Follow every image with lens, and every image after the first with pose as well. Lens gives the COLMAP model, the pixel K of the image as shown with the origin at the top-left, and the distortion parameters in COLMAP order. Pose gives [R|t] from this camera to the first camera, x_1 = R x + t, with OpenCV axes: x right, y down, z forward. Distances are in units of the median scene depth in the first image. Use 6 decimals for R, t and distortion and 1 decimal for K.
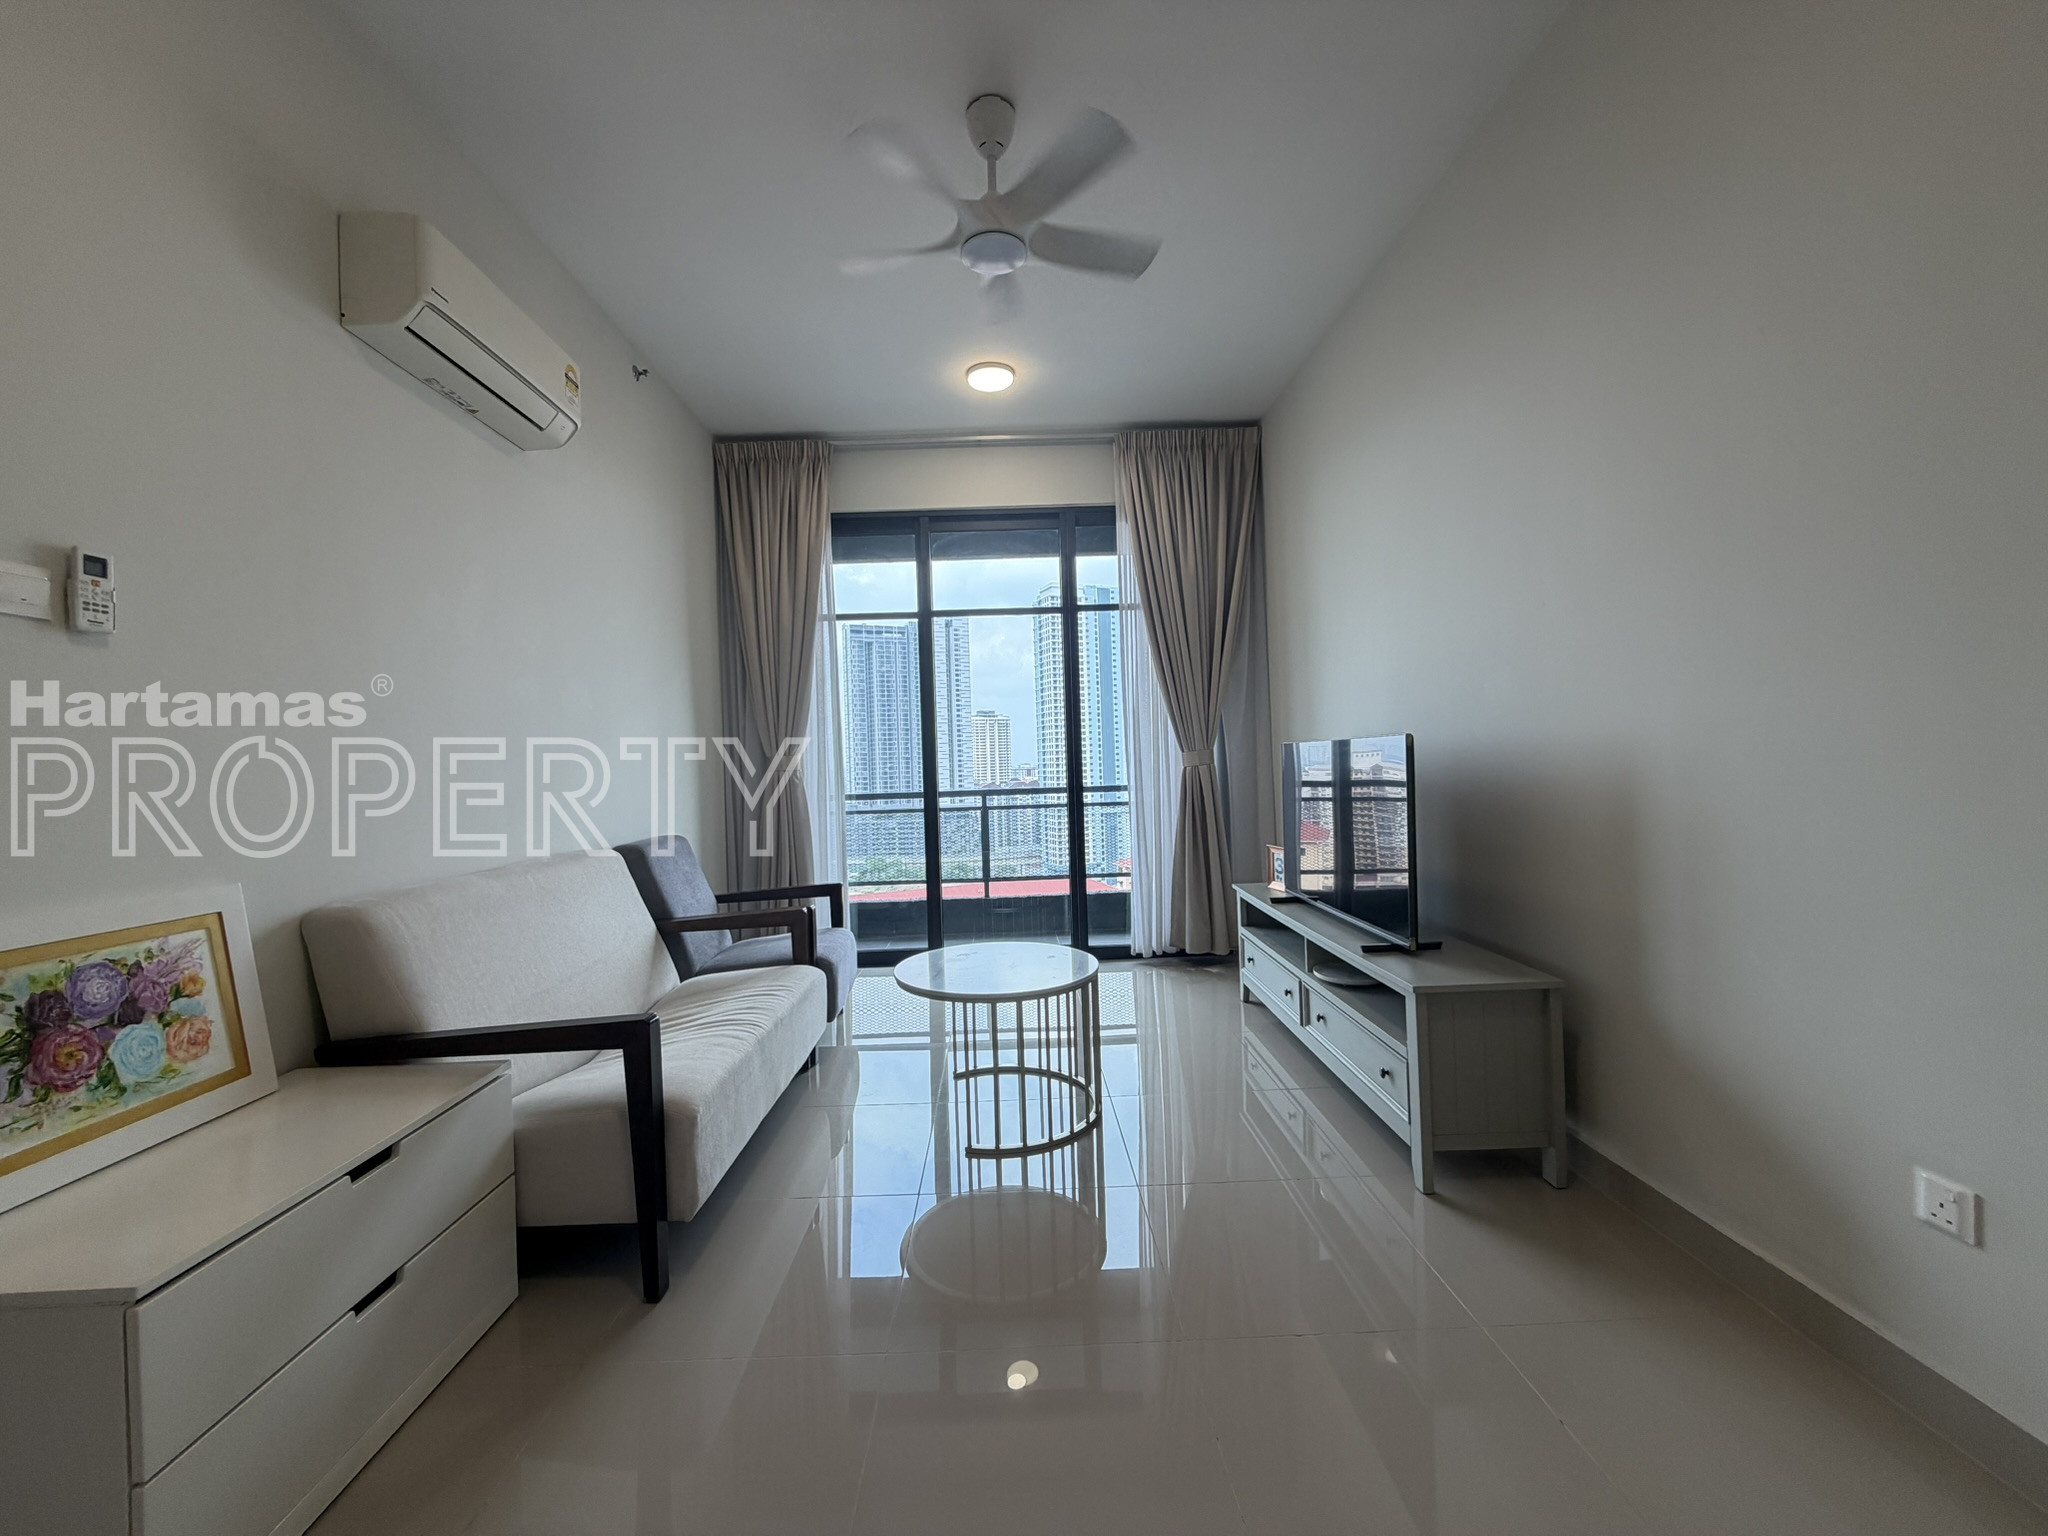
lens RADIAL K [[812.8, 0, 1029.6], [0, 812.8, 769.2], [0, 0, 1]] dist [-0.000281, -0.000012]
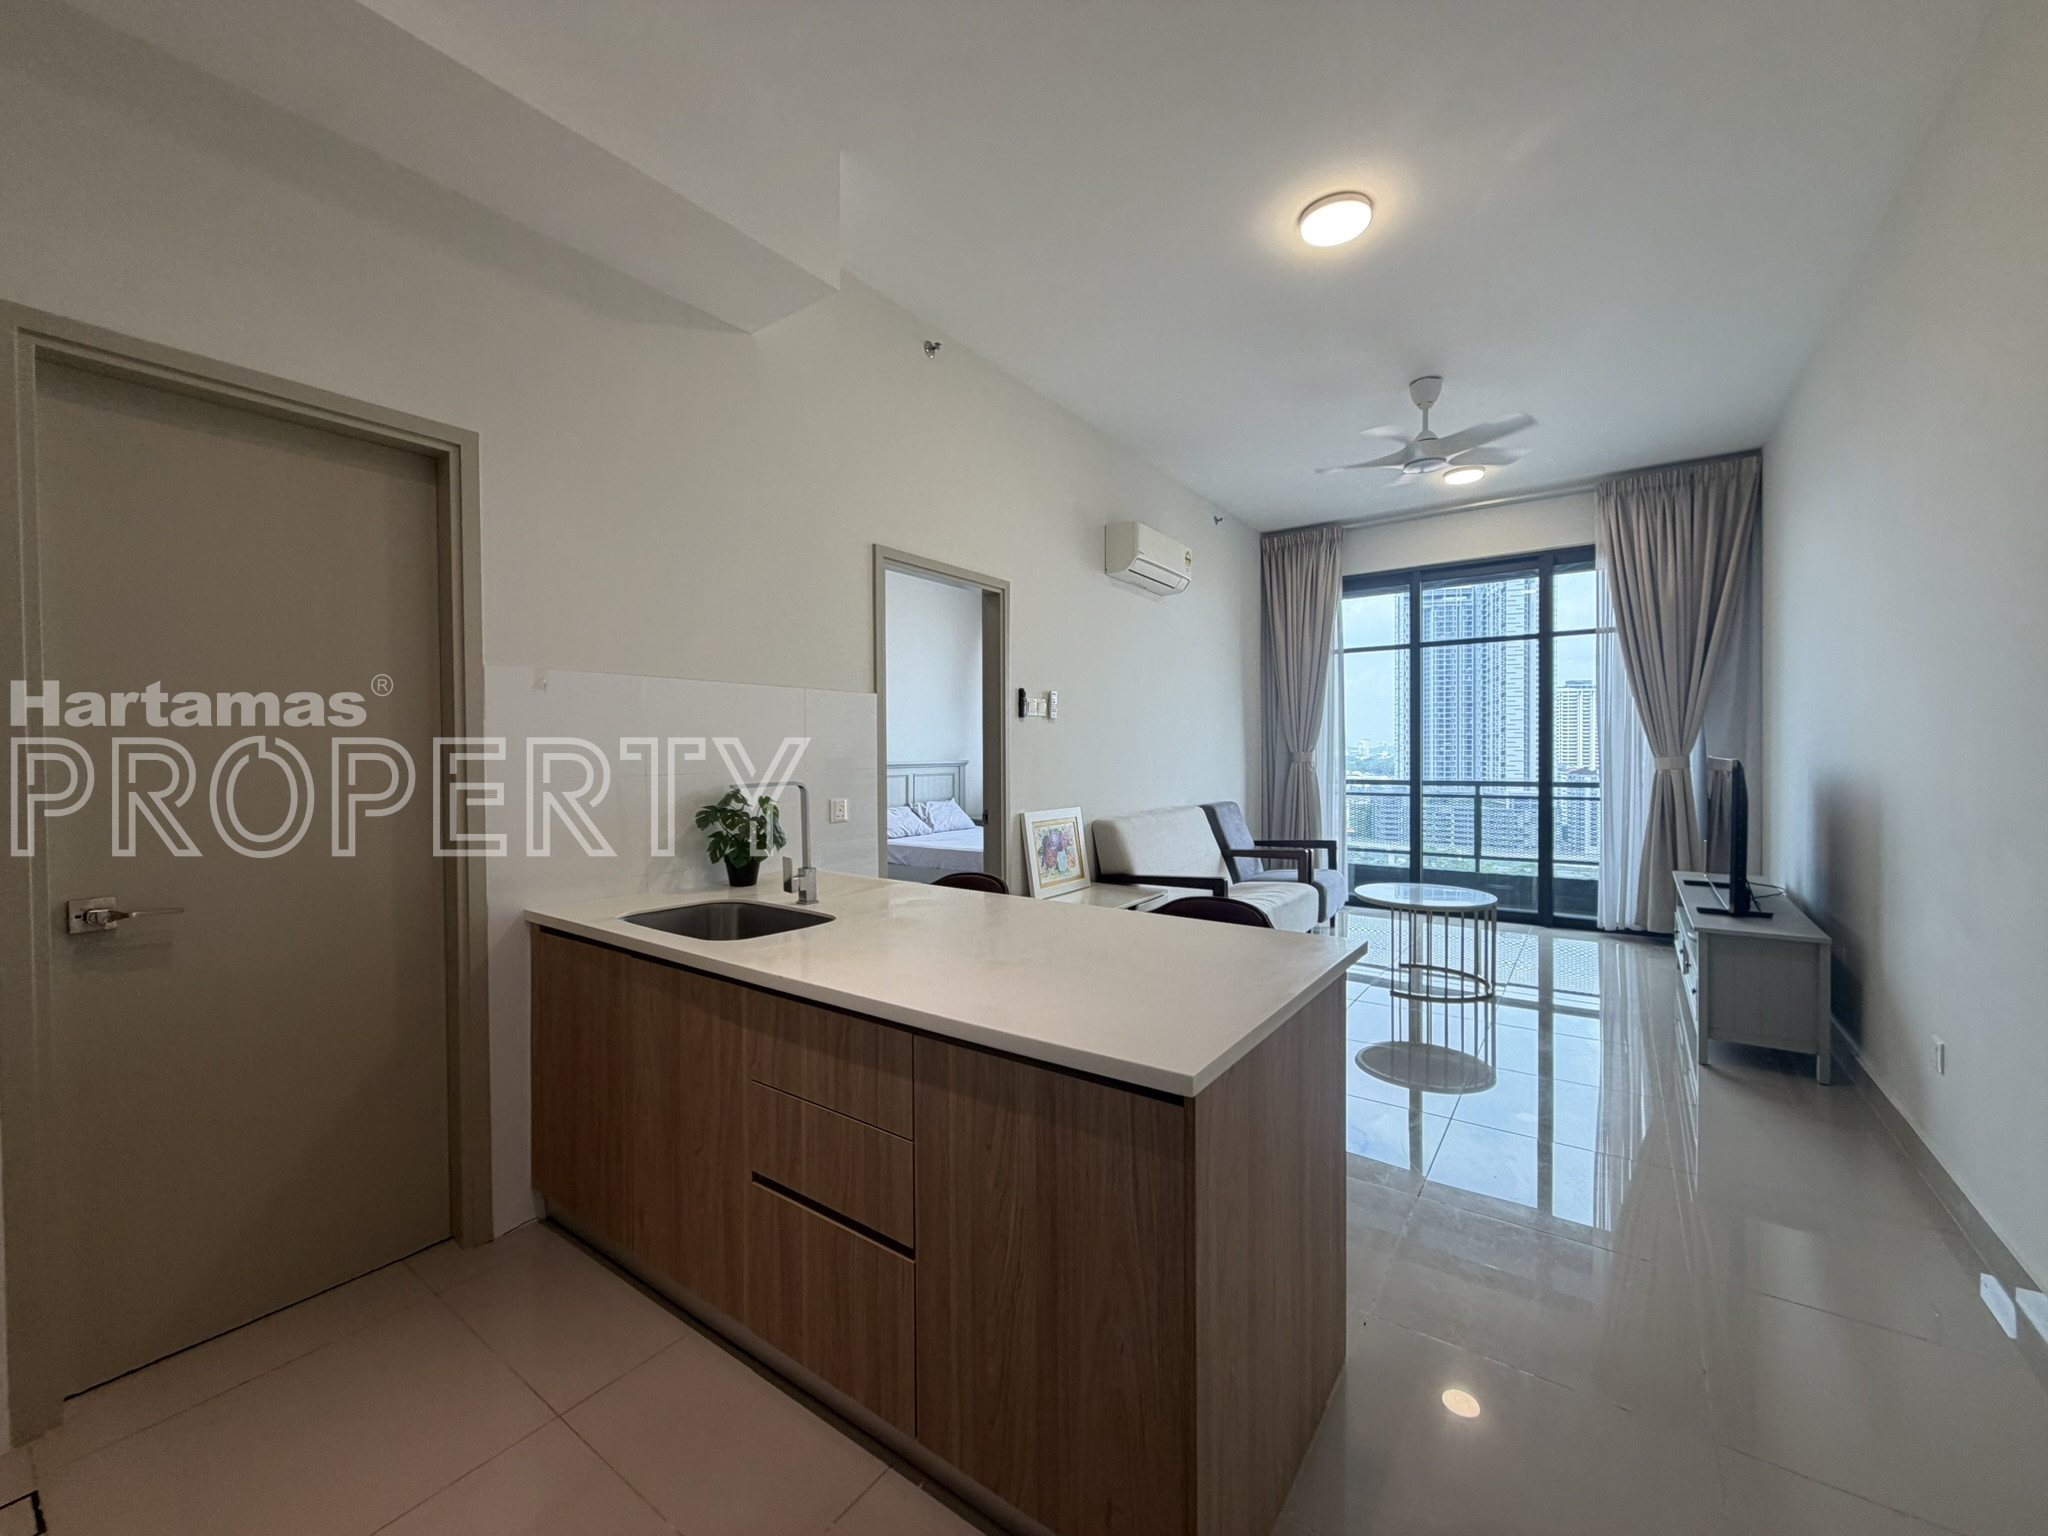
lens RADIAL K [[812.8, 0, 1014.0], [0, 812.8, 764.7], [0, 0, 1]] dist [-0.000281, -0.000012]
pose [[0.789990, 0.034271, -0.612162, 0.211590], [-0.019412, 0.999334, 0.030896, -0.033419], [0.612813, -0.012524, 0.790129, -0.542921]]
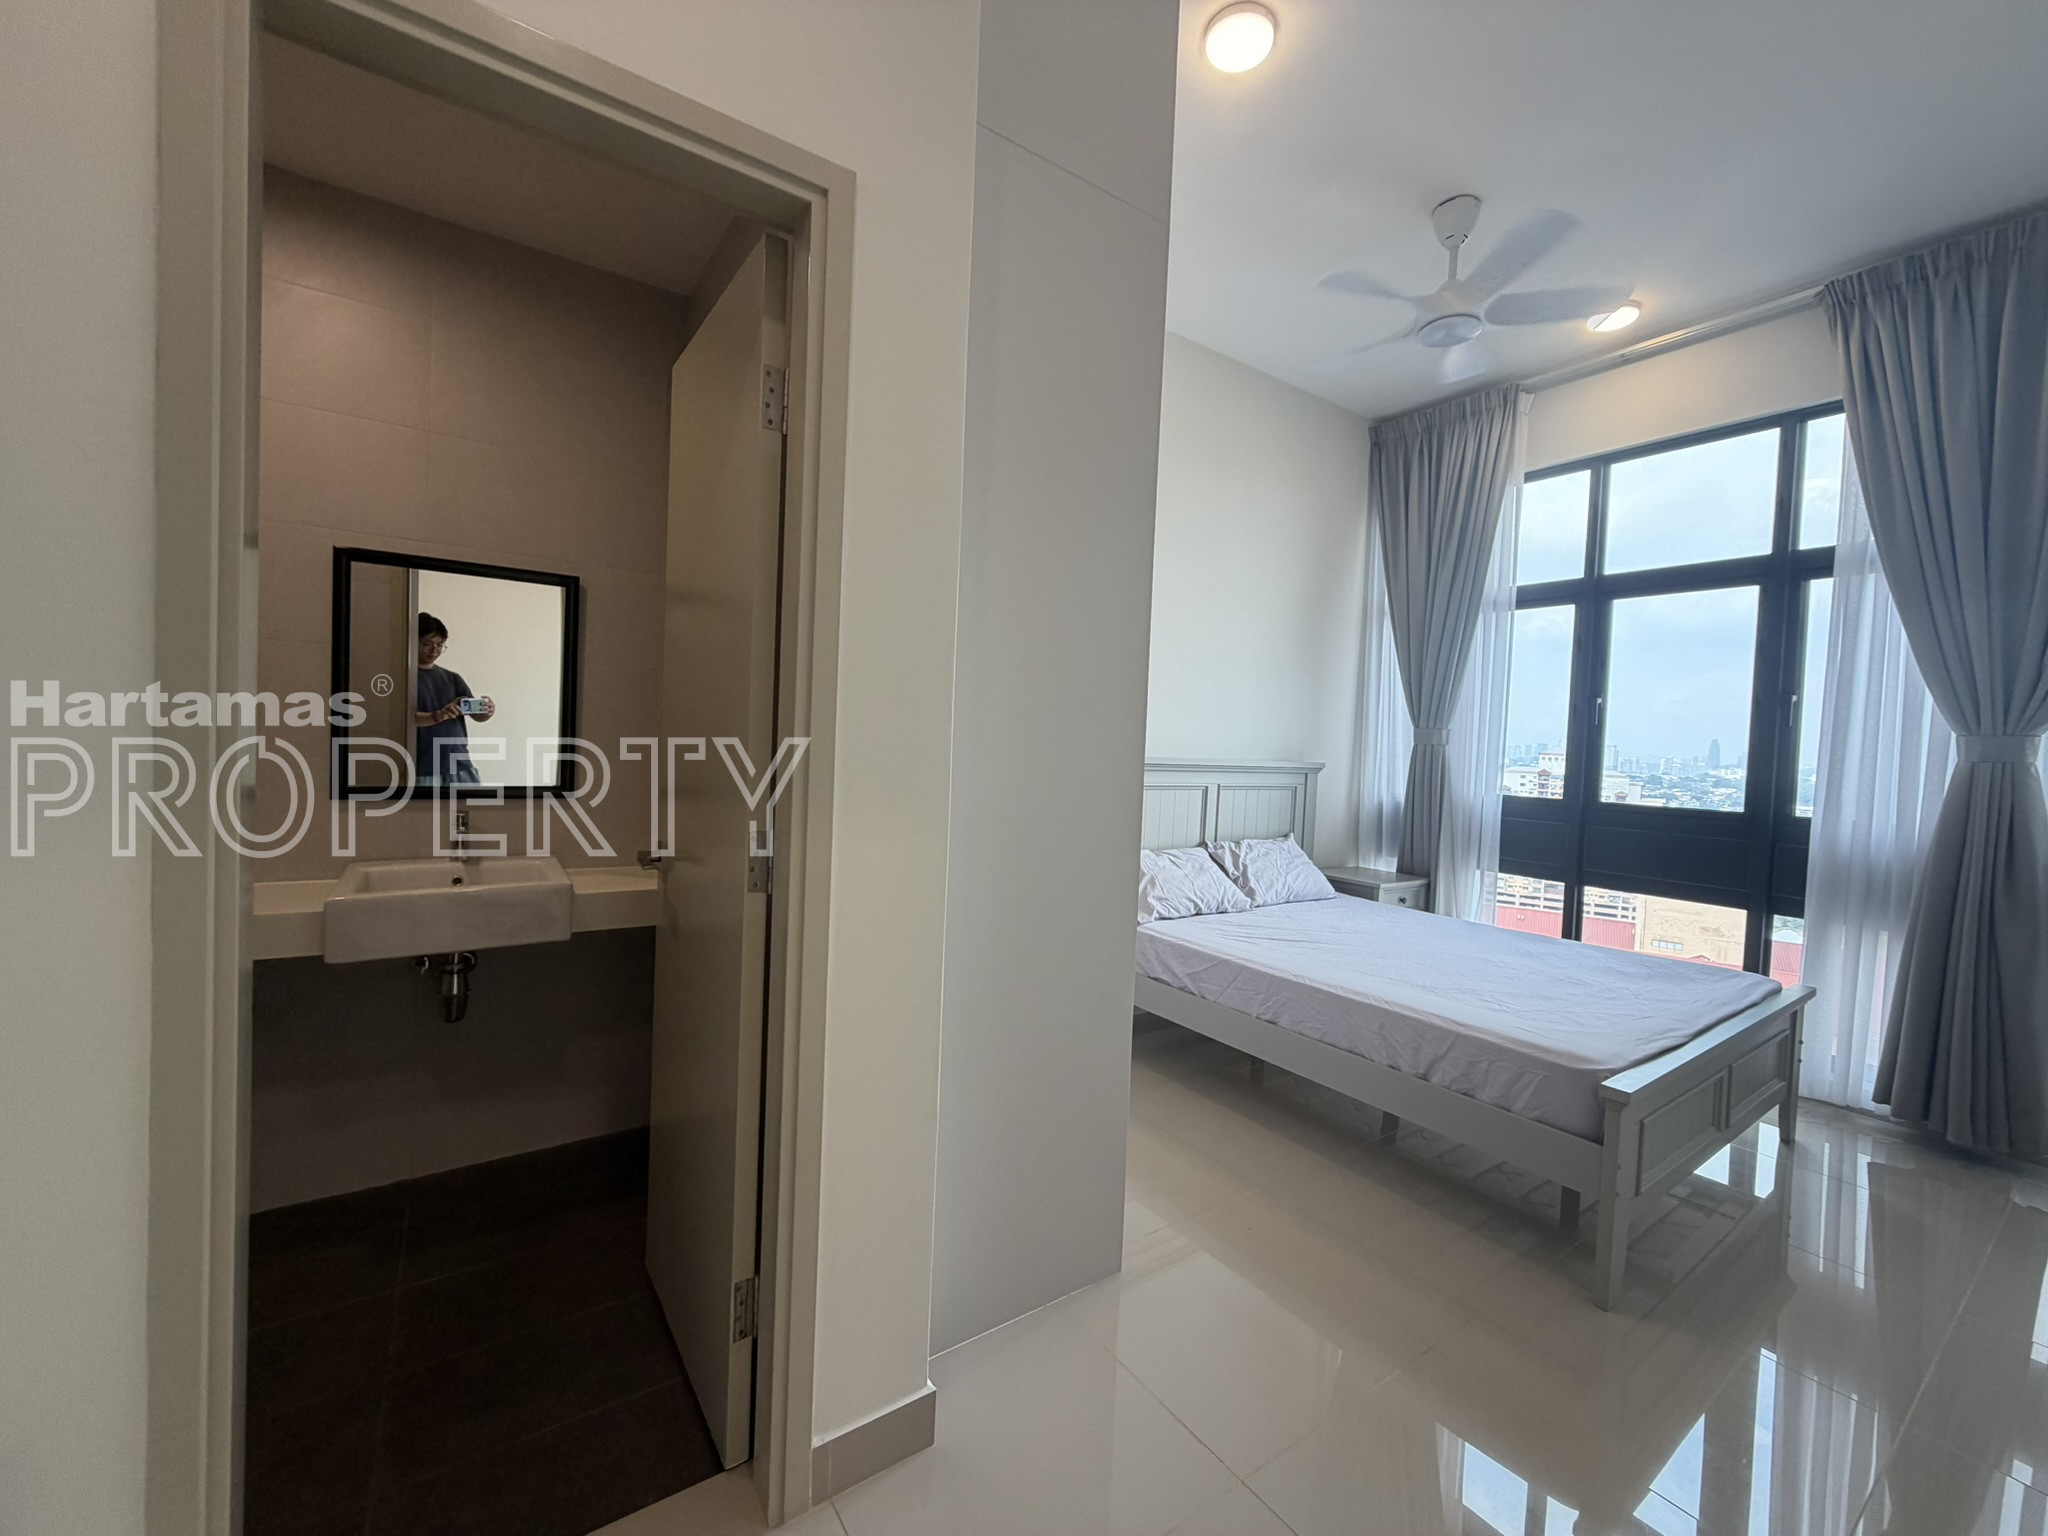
lens RADIAL K [[812.8, 0, 1033.5], [0, 812.8, 770.5], [0, 0, 1]] dist [-0.000281, -0.000012]
pose [[0.547201, 0.079034, -0.833262, -0.504490], [-0.057479, 0.996730, 0.056793, -0.005462], [0.835026, 0.016818, 0.549954, 0.149230]]
